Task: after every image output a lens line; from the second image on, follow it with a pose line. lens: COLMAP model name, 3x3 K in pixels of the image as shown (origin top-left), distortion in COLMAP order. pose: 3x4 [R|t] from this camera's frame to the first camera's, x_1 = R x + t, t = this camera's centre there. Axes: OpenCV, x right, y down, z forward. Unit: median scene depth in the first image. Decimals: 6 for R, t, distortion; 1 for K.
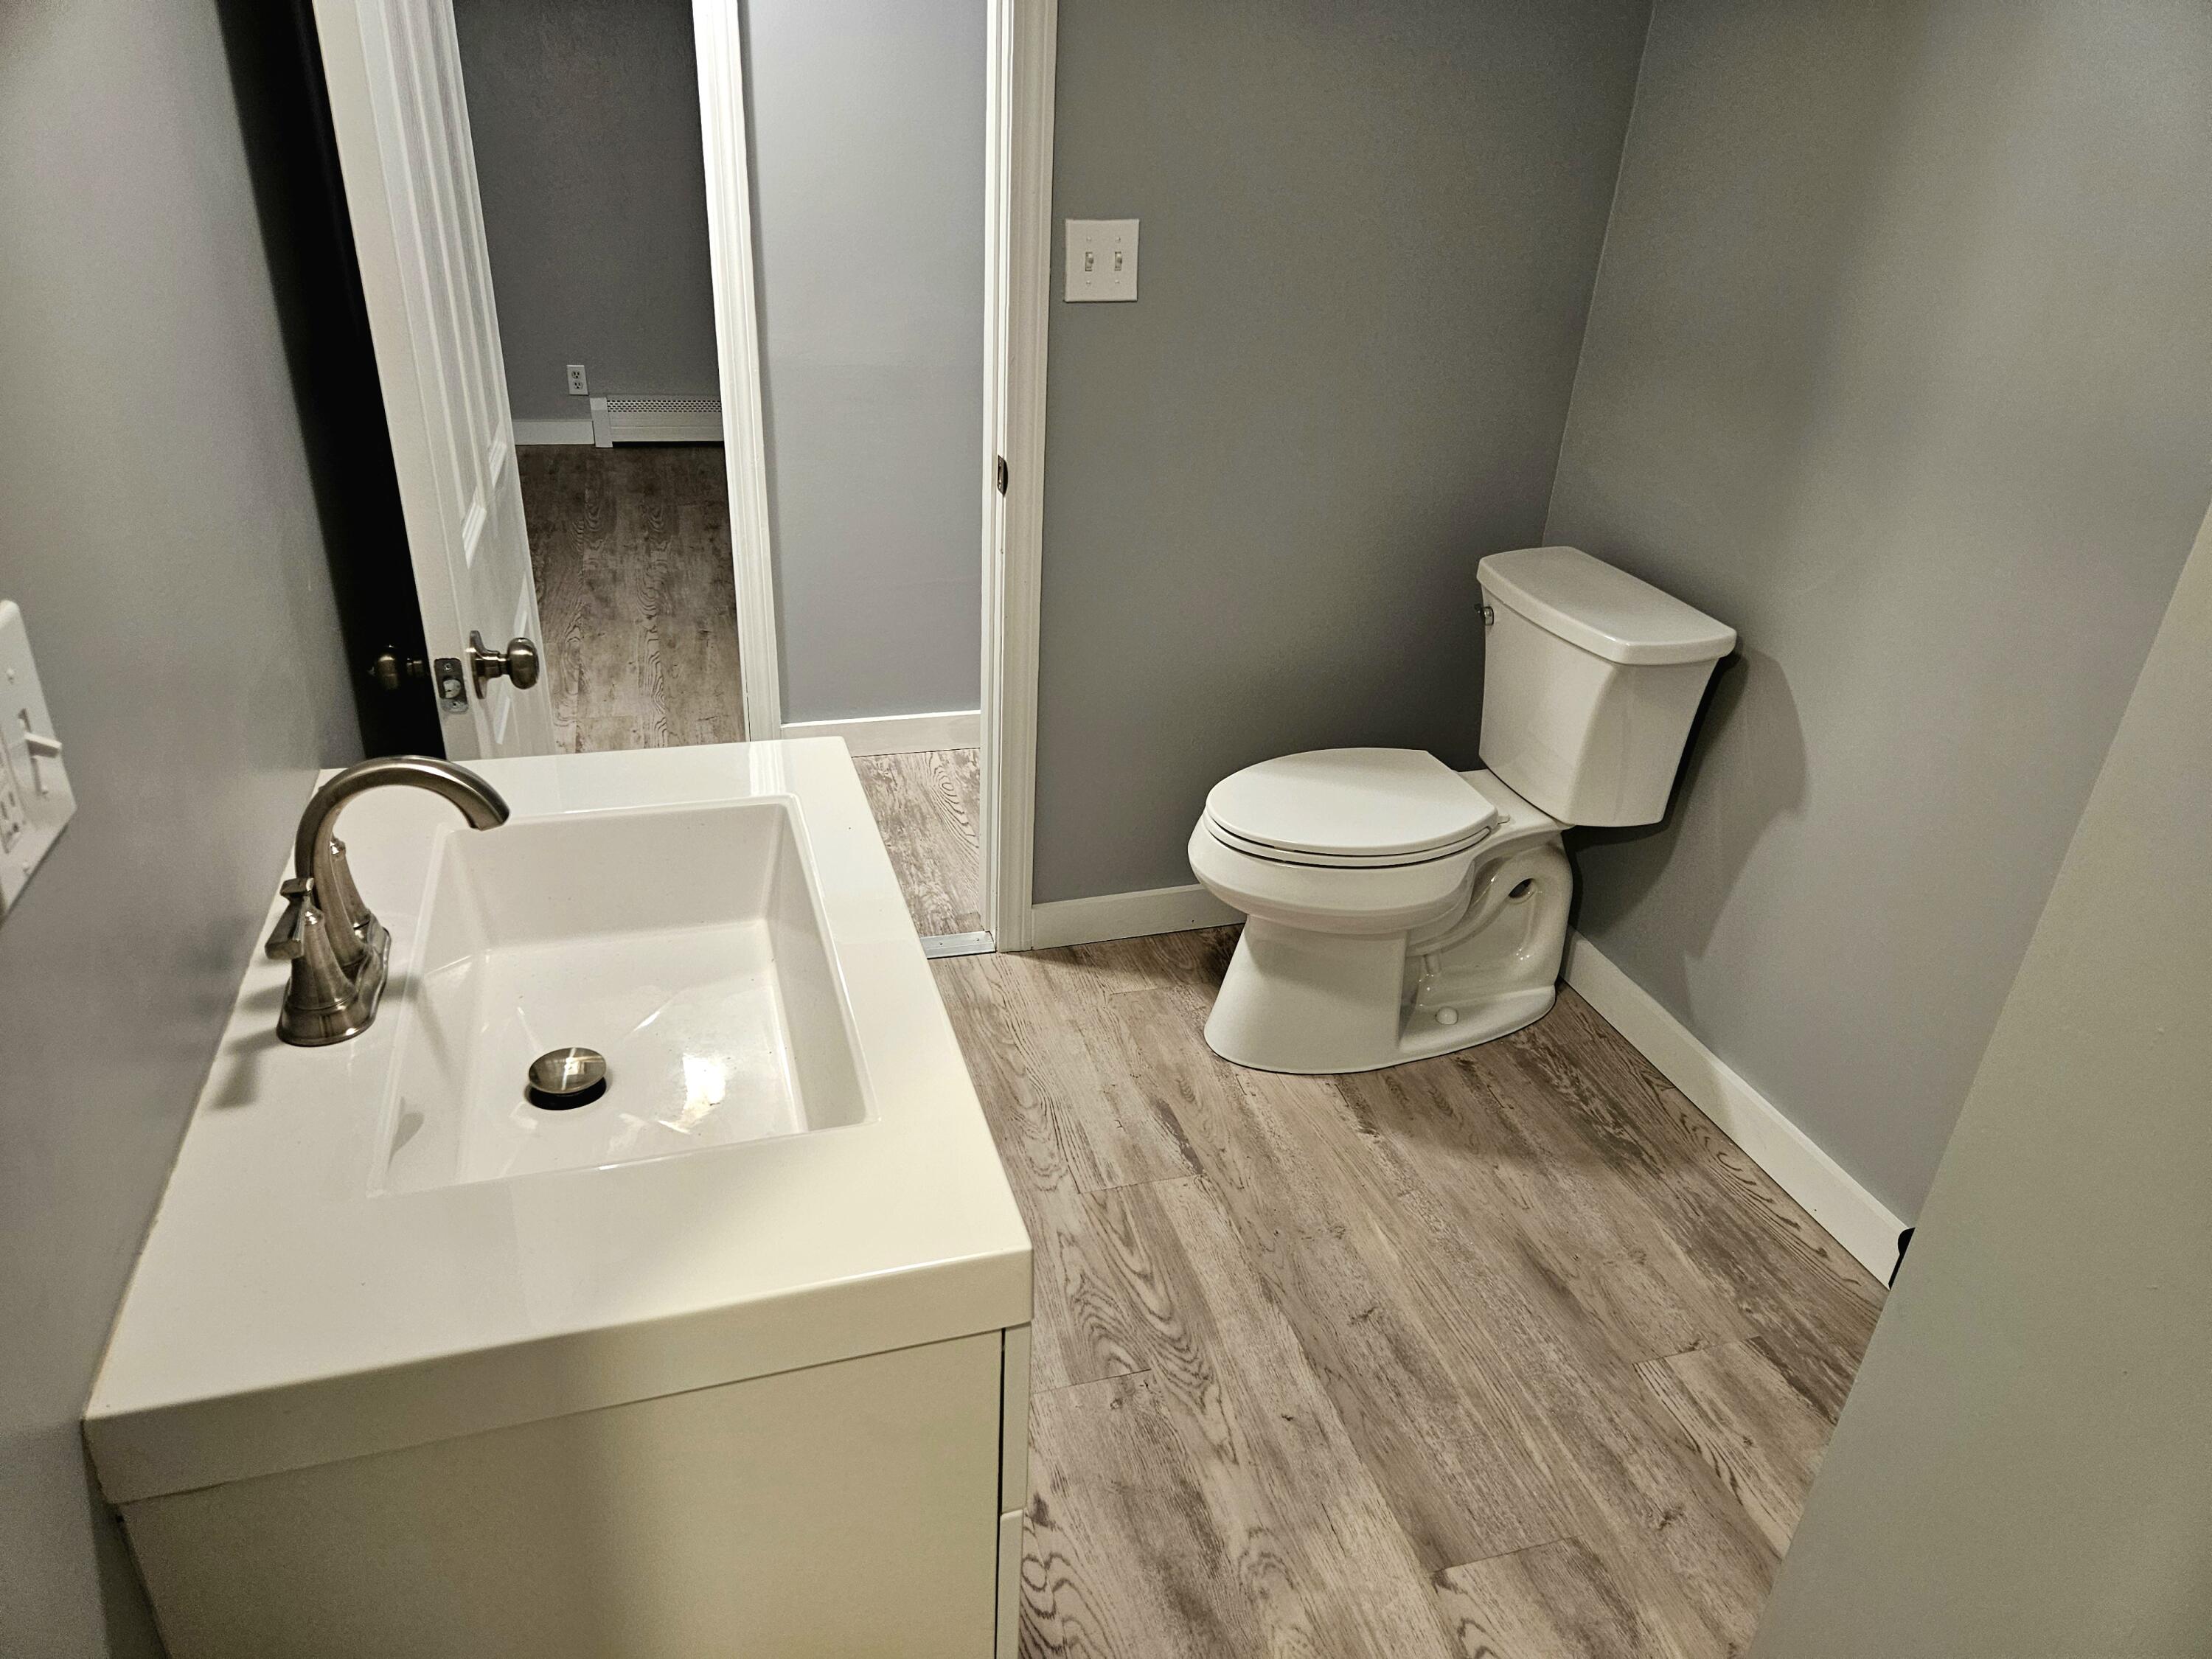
lens RADIAL K [[1465.4, 0, 1105.1], [0, 1465.4, 833.2], [0, 0, 1]] dist [0.079365, -0.059584]
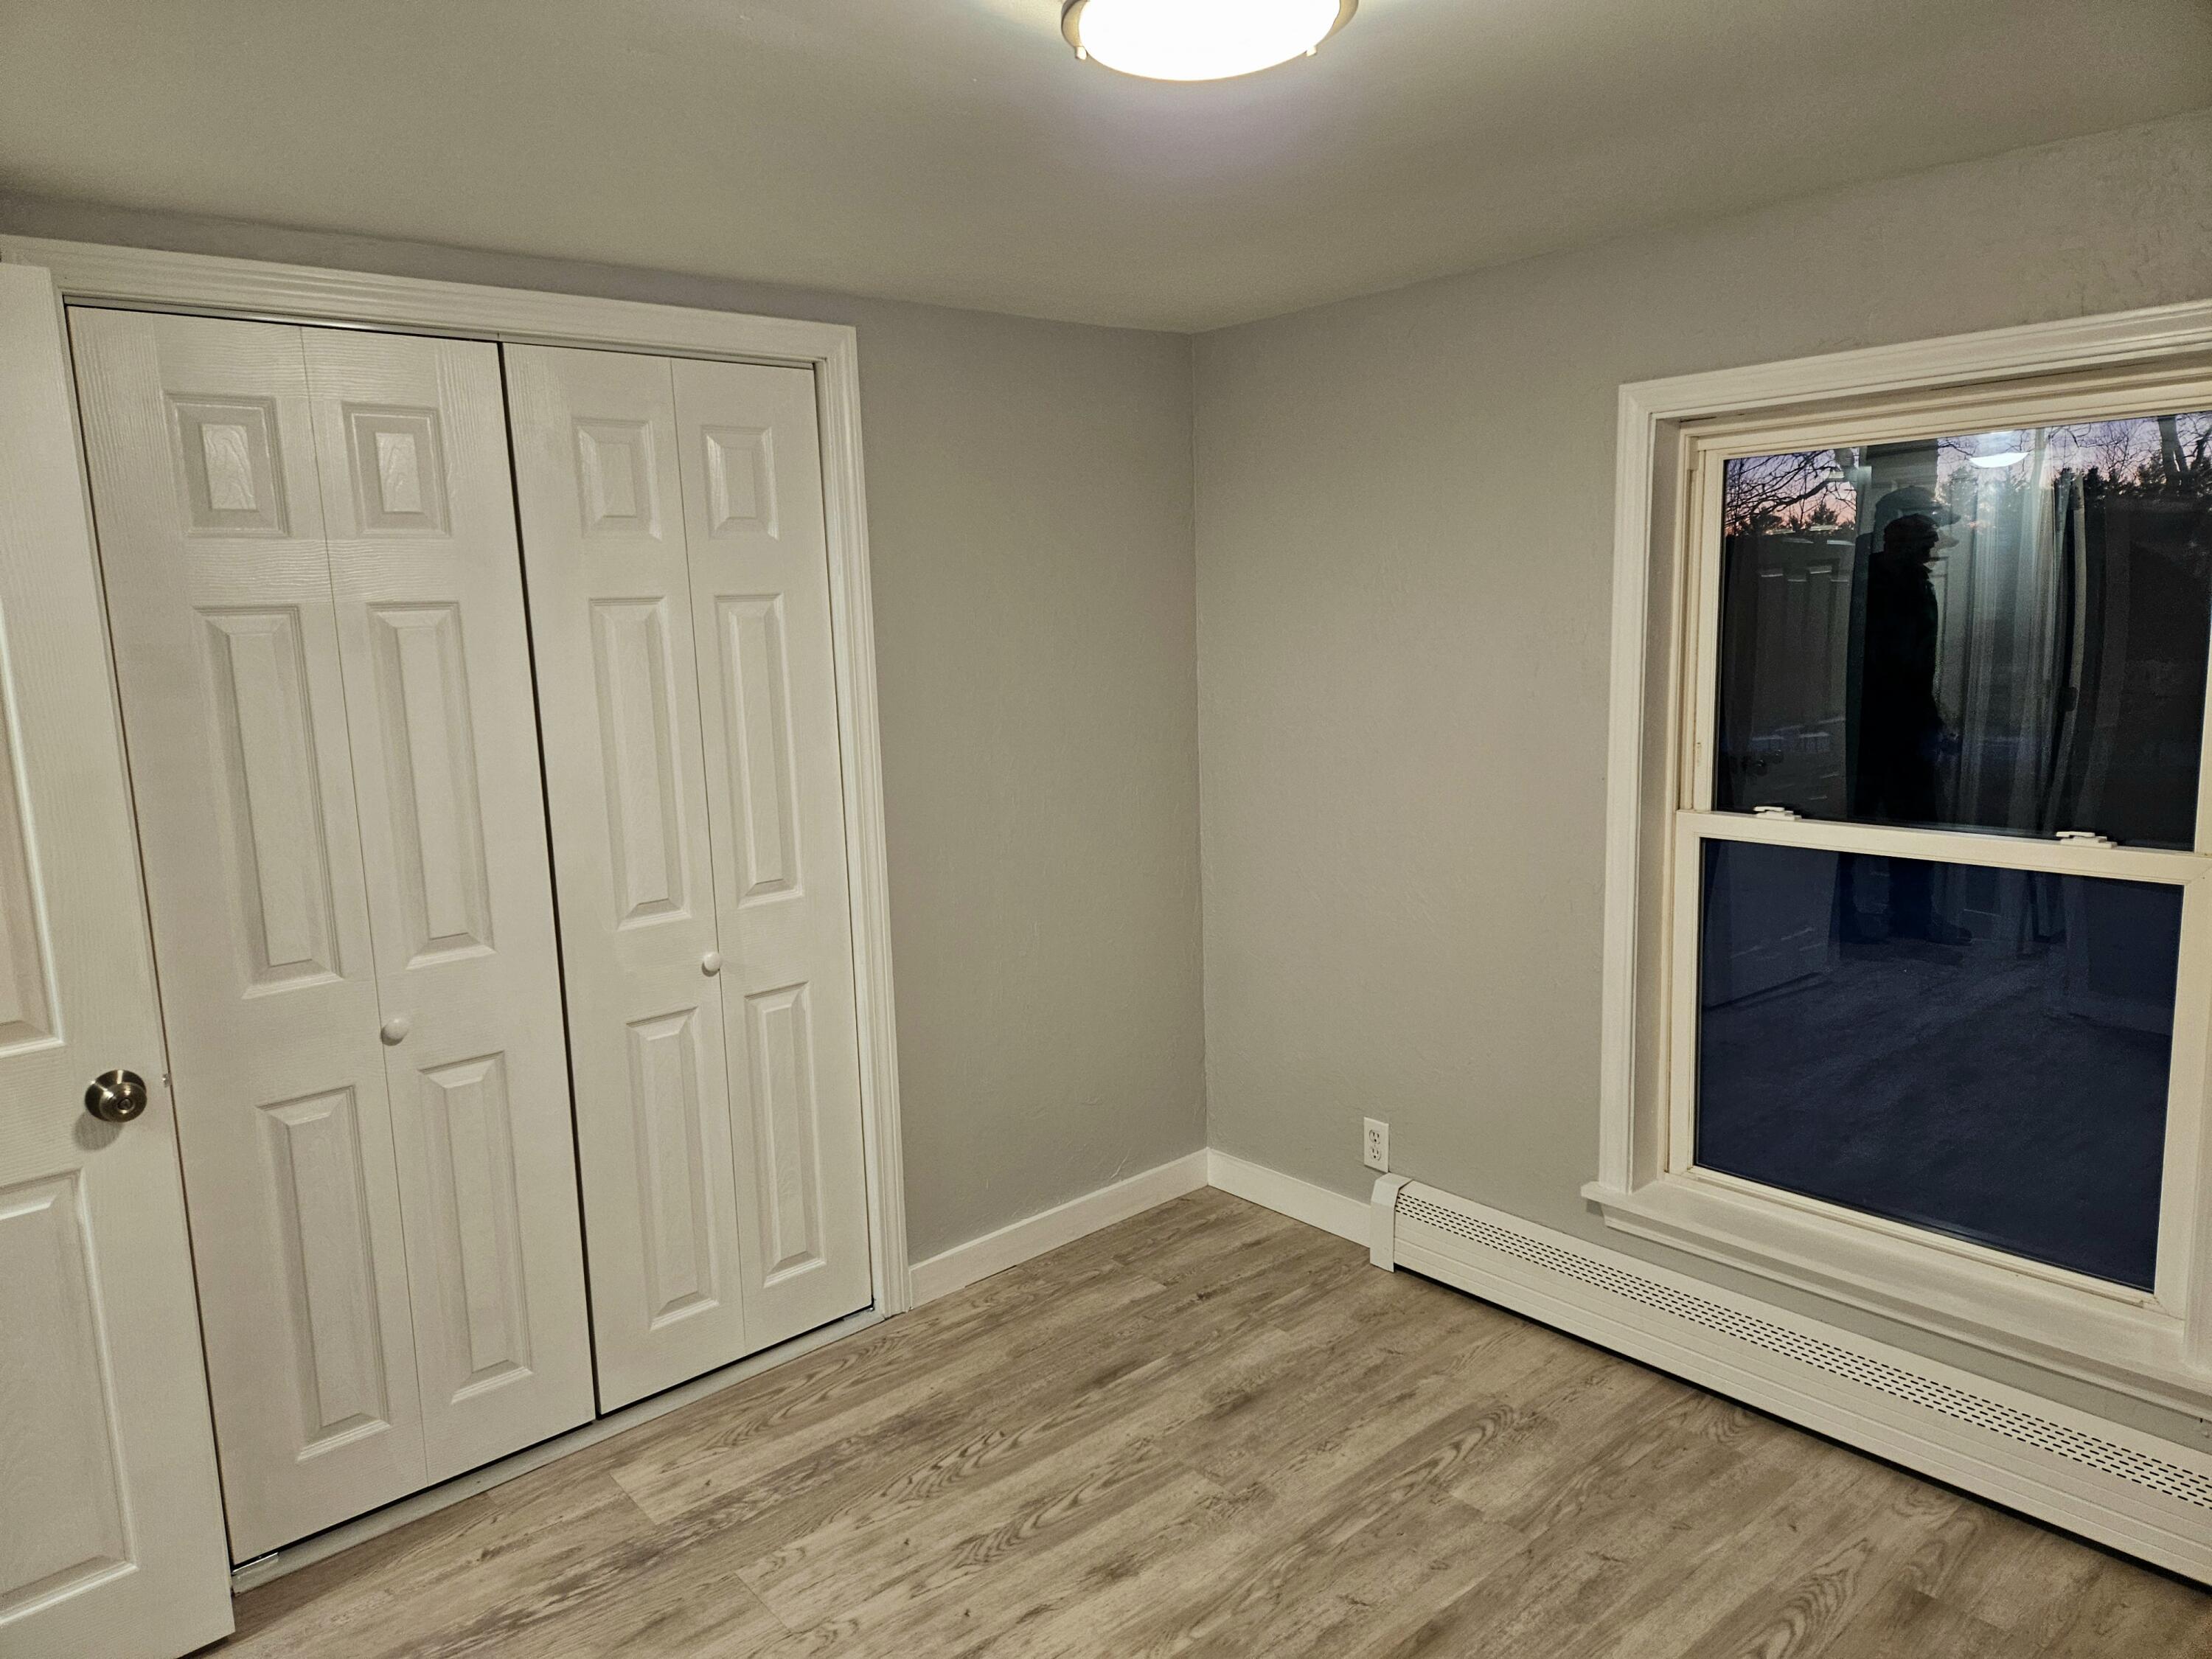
lens RADIAL K [[1465.4, 0, 1078.3], [0, 1465.4, 811.1], [0, 0, 1]] dist [0.079365, -0.059584]
pose [[0.394299, 0.063858, -0.916761, 0.236184], [-0.368564, 0.924827, -0.094100, -0.640627], [0.841837, 0.374989, 0.388194, 1.223981]]
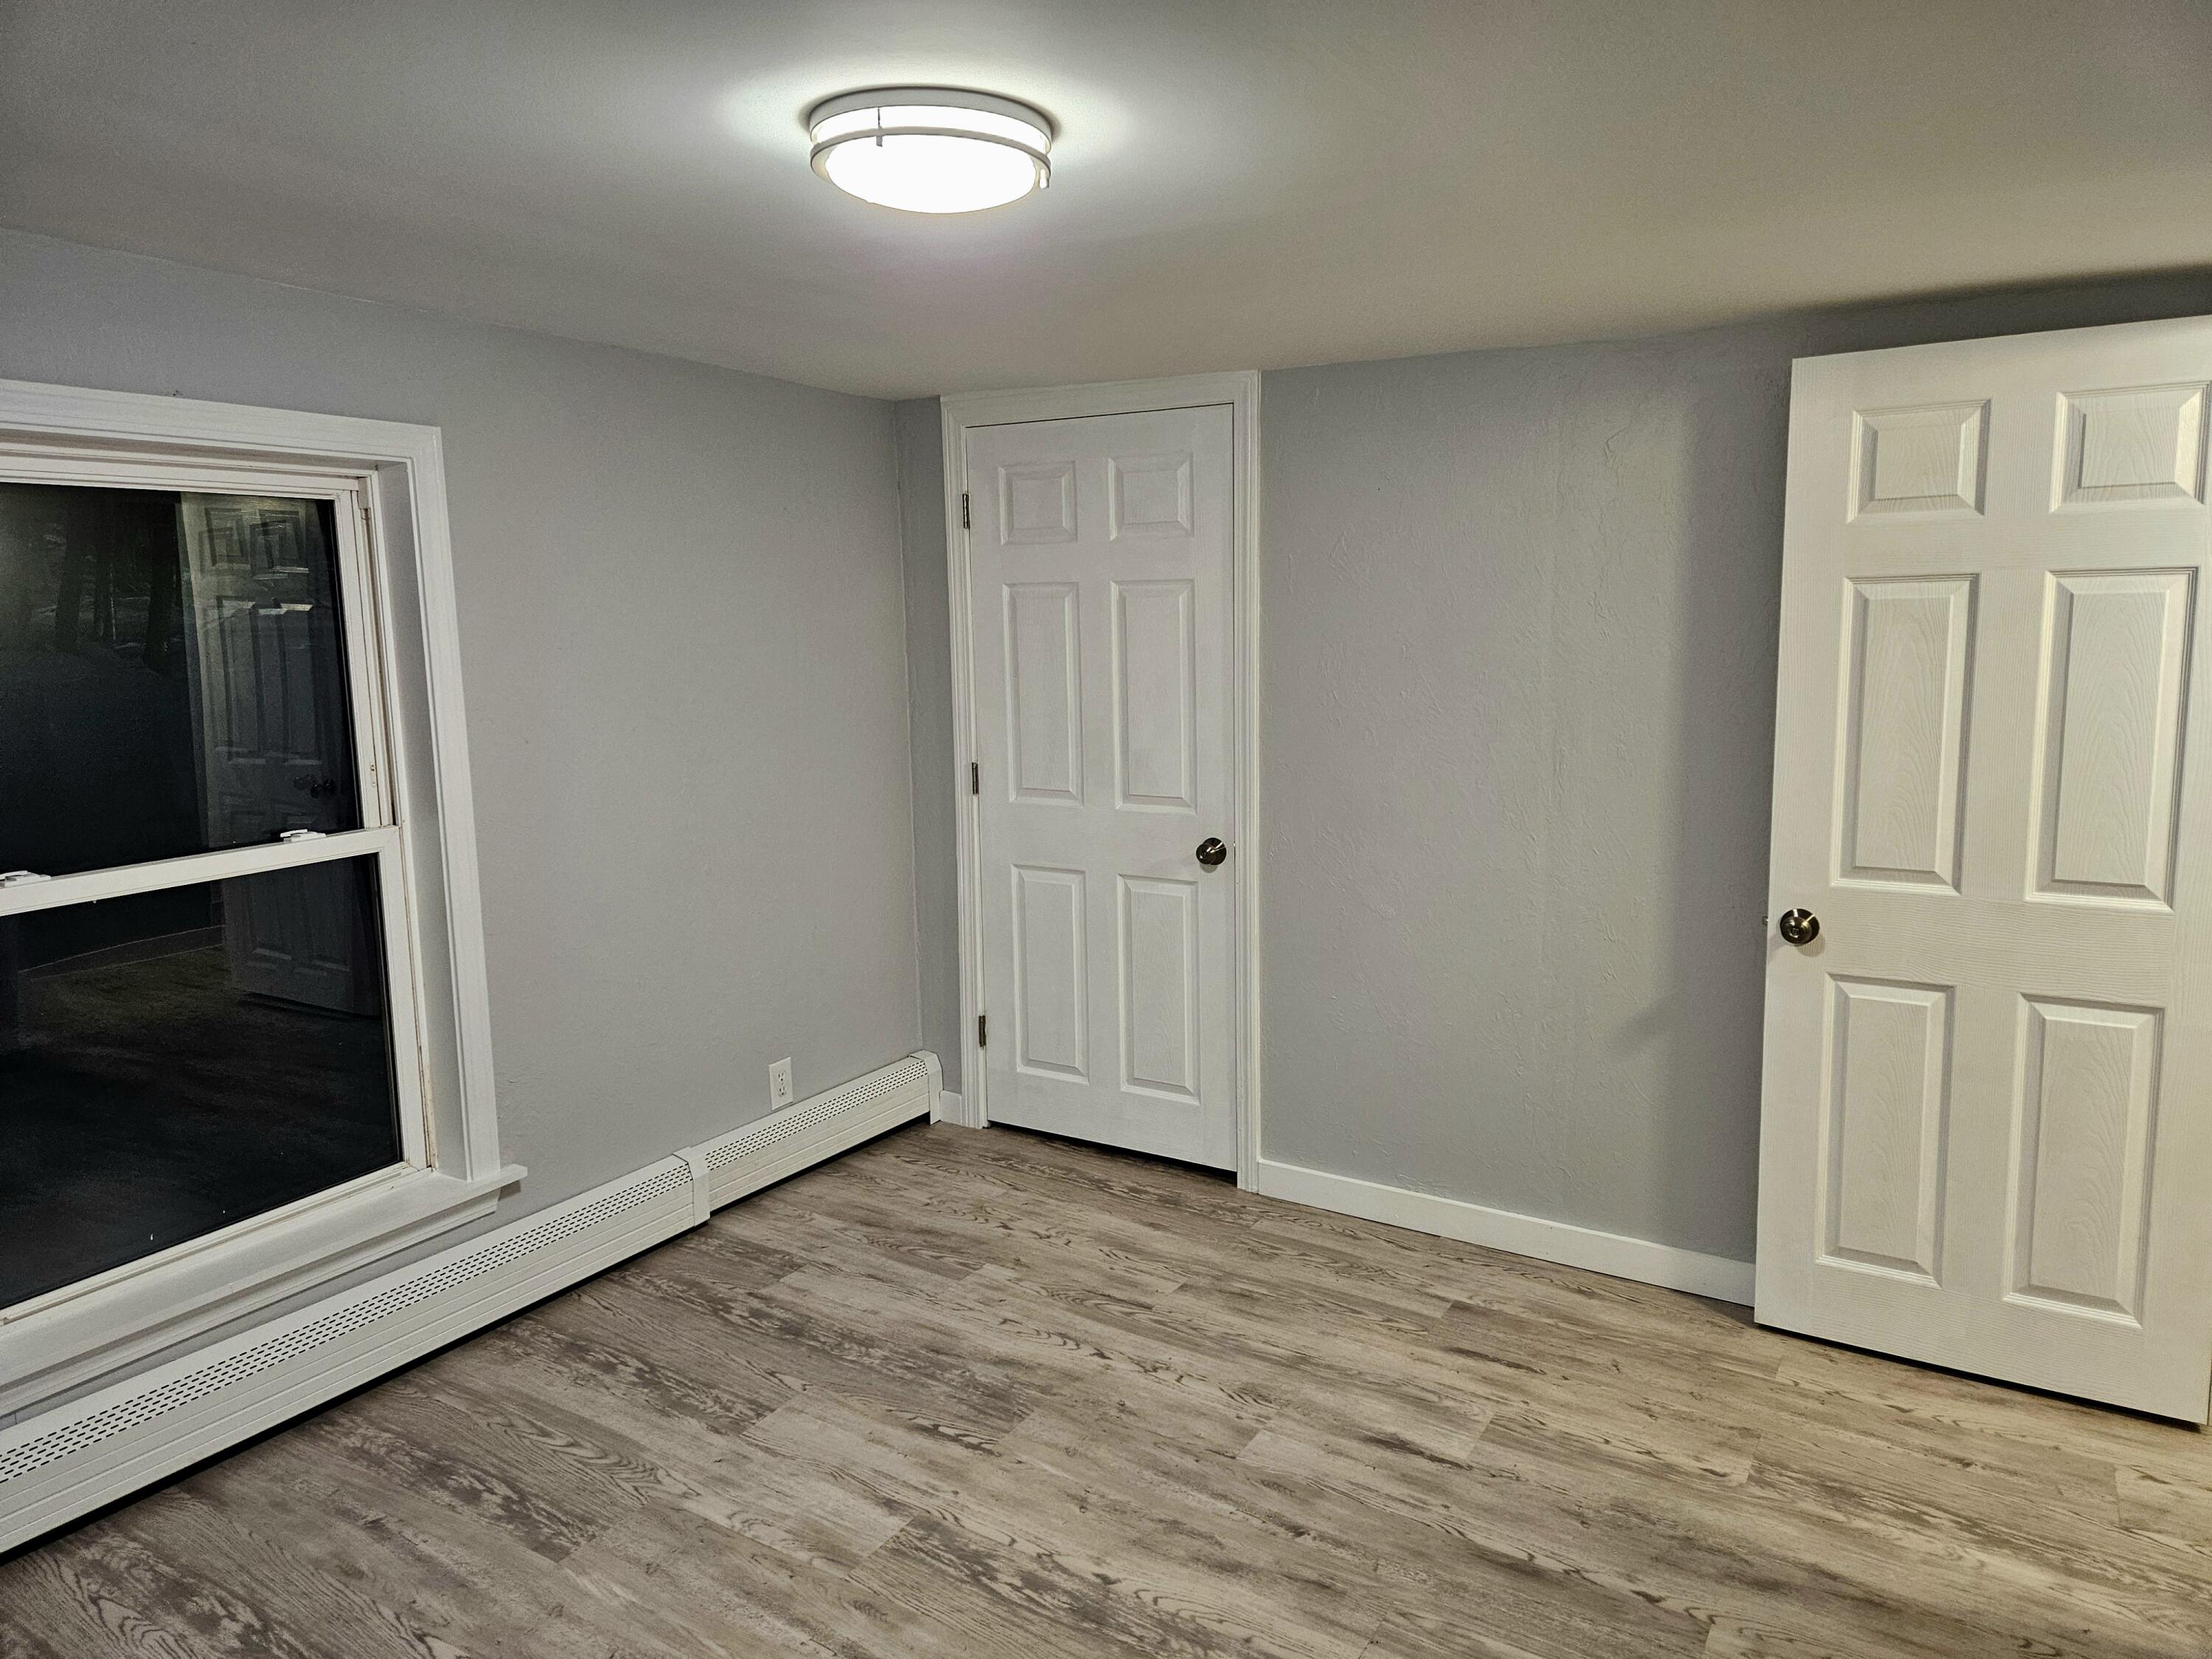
lens RADIAL K [[1465.4, 0, 1093.1], [0, 1465.4, 816.2], [0, 0, 1]] dist [0.079365, -0.059584]
pose [[0.742419, -0.161999, 0.650054, -0.522899], [0.349047, 0.921752, -0.168935, -0.567210], [-0.571822, 0.352320, 0.740871, 0.972977]]
